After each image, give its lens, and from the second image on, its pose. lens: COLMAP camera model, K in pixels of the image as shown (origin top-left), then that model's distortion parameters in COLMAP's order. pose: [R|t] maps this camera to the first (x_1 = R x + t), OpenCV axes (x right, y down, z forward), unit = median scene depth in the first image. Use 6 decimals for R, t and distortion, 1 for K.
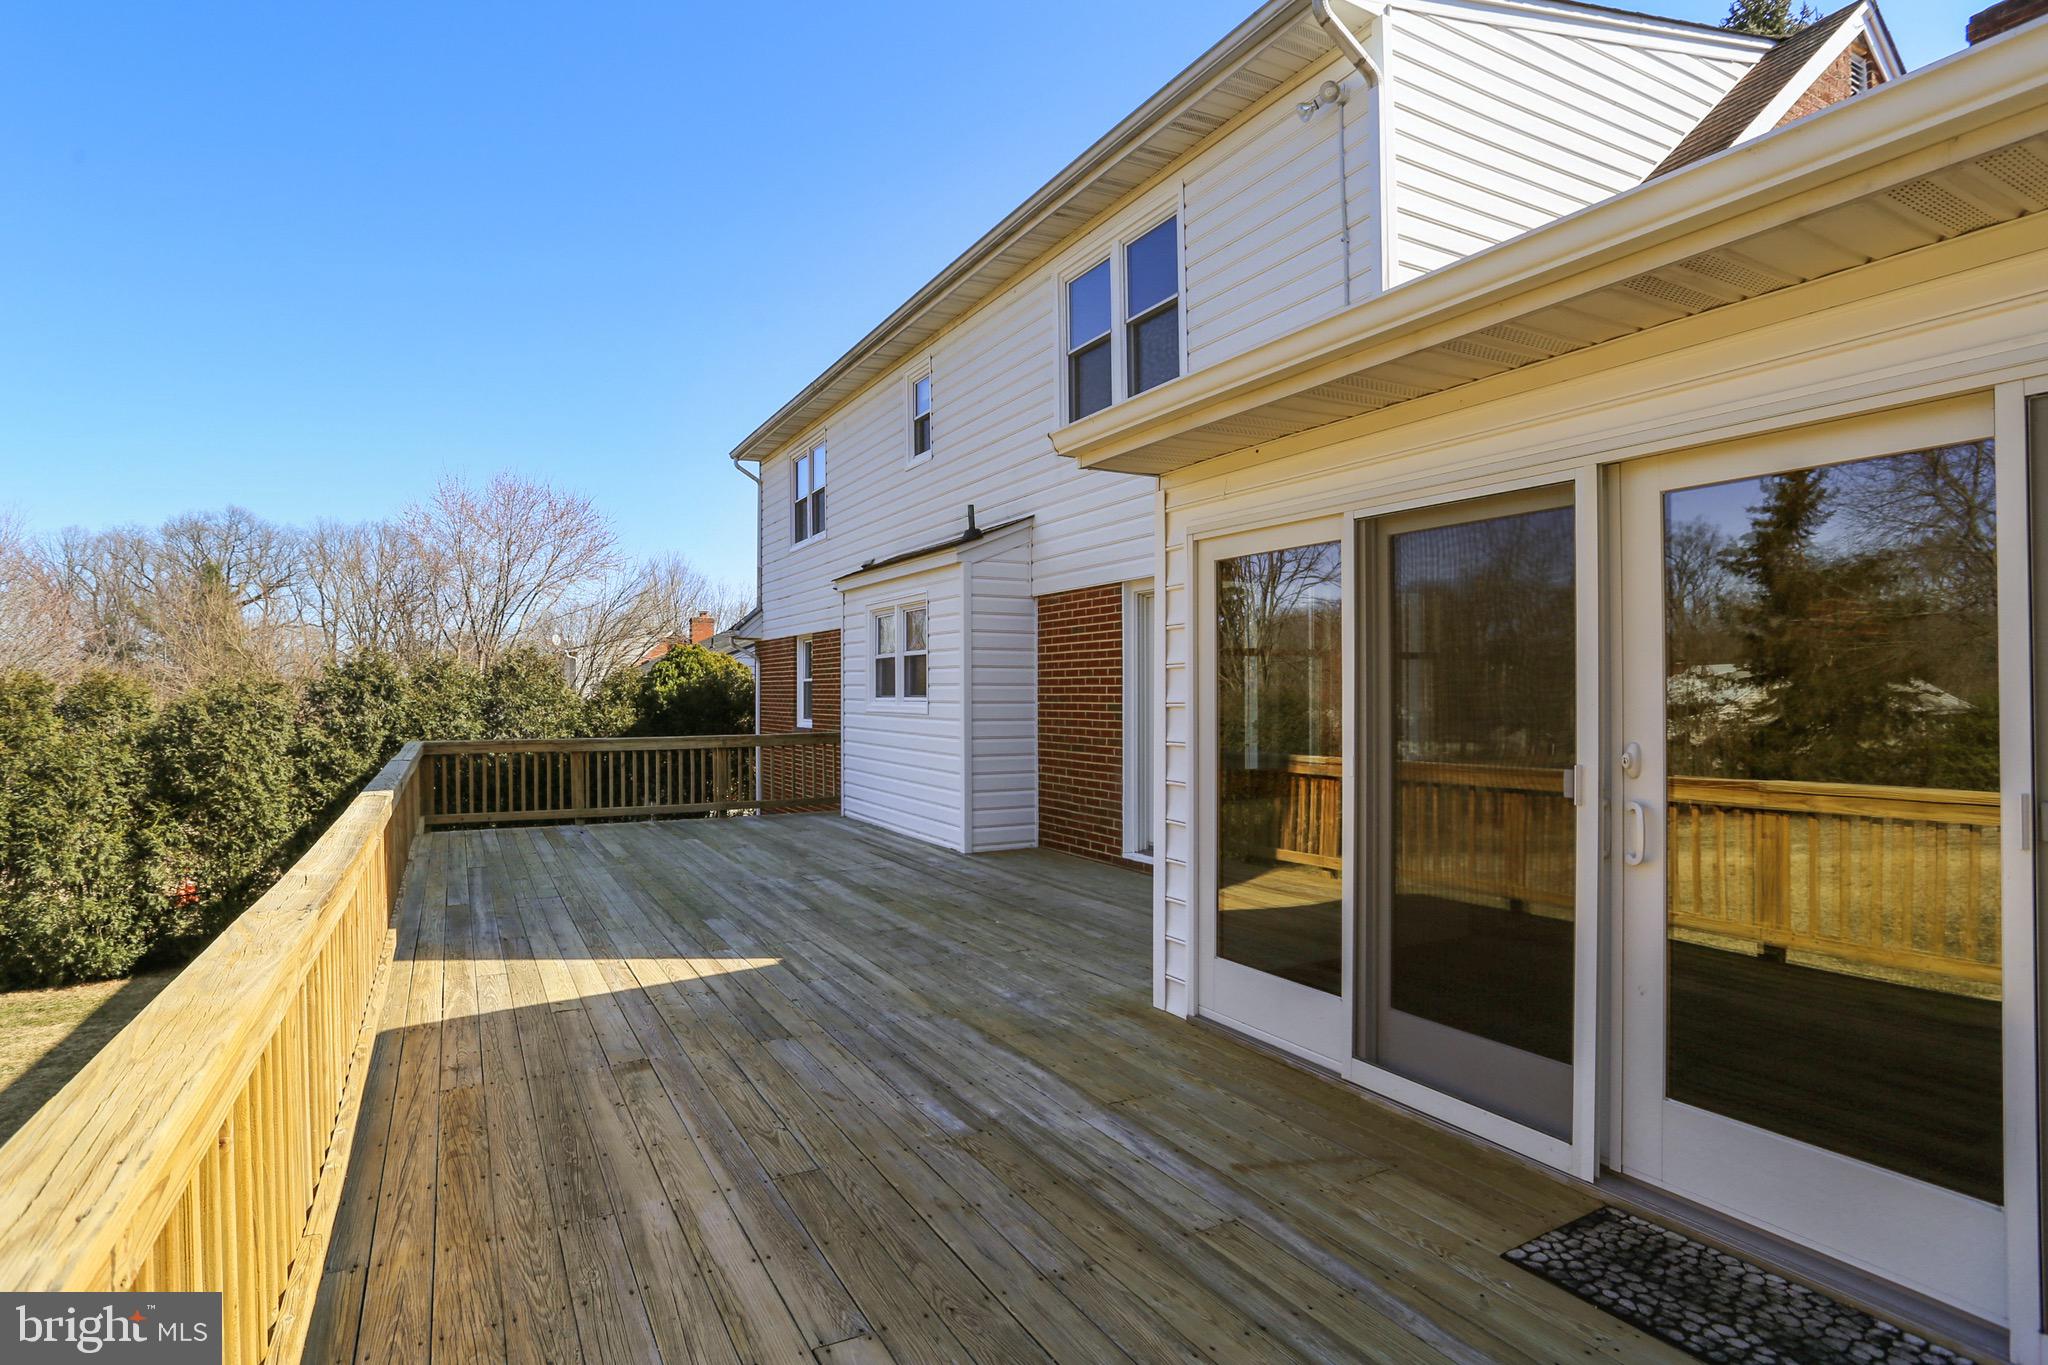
lens RADIAL K [[1046.6, 0, 1027.0], [0, 1046.6, 710.2], [0, 0, 1]] dist [-0.052428, 0.046665]
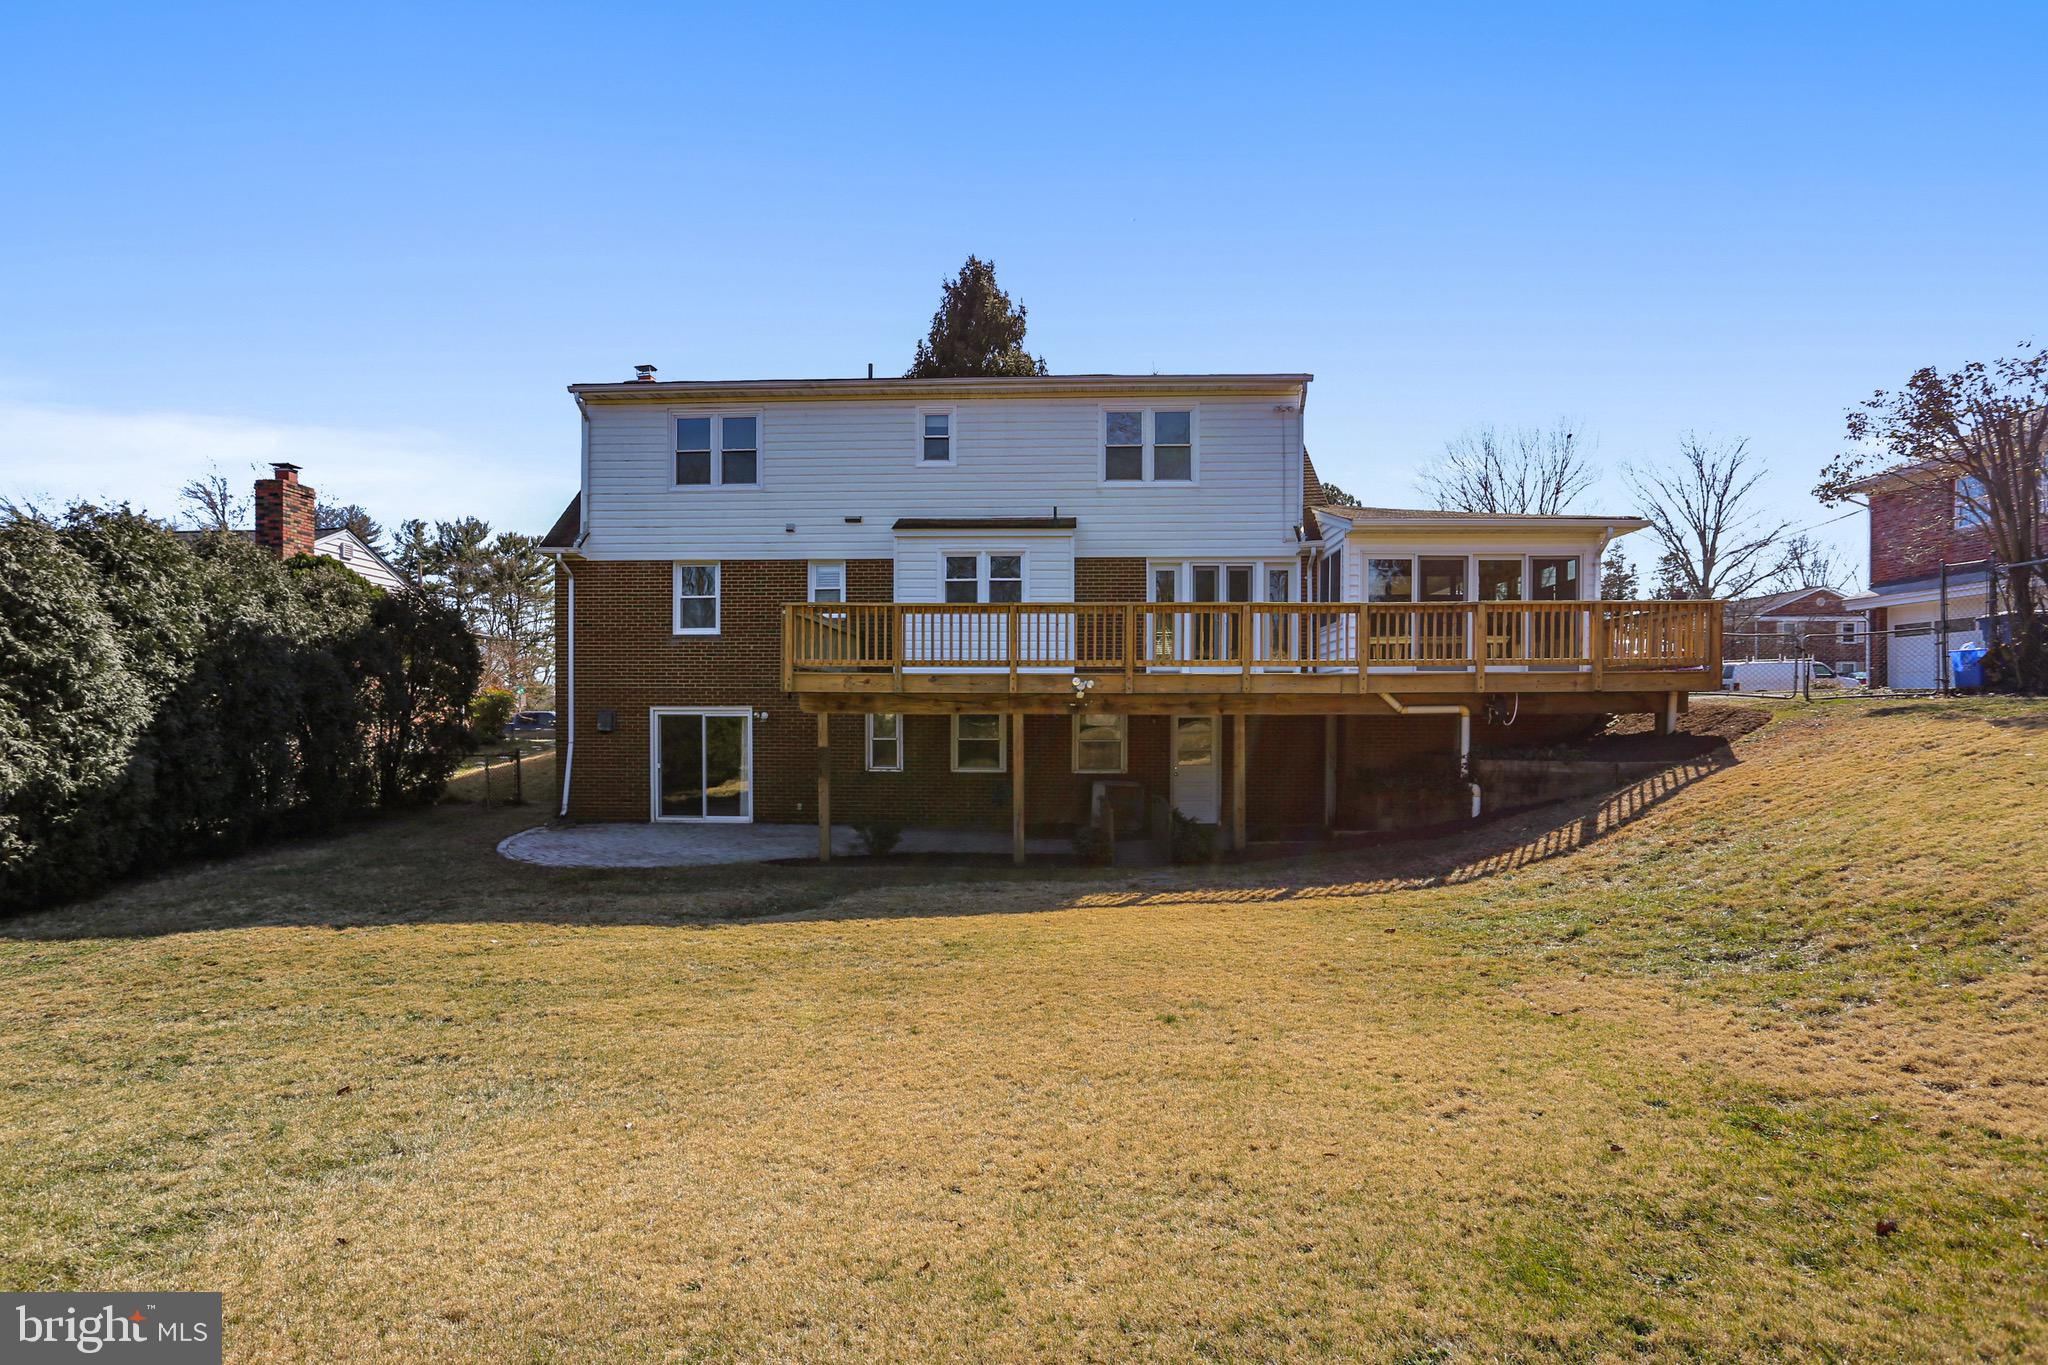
lens RADIAL K [[1046.6, 0, 1027.0], [0, 1046.6, 710.2], [0, 0, 1]] dist [-0.052428, 0.046665]
pose [[0.534195, 0.010679, 0.845294, -1.725329], [0.010012, 0.999770, -0.018958, 0.218650], [-0.845302, 0.018591, 0.533965, 0.020612]]
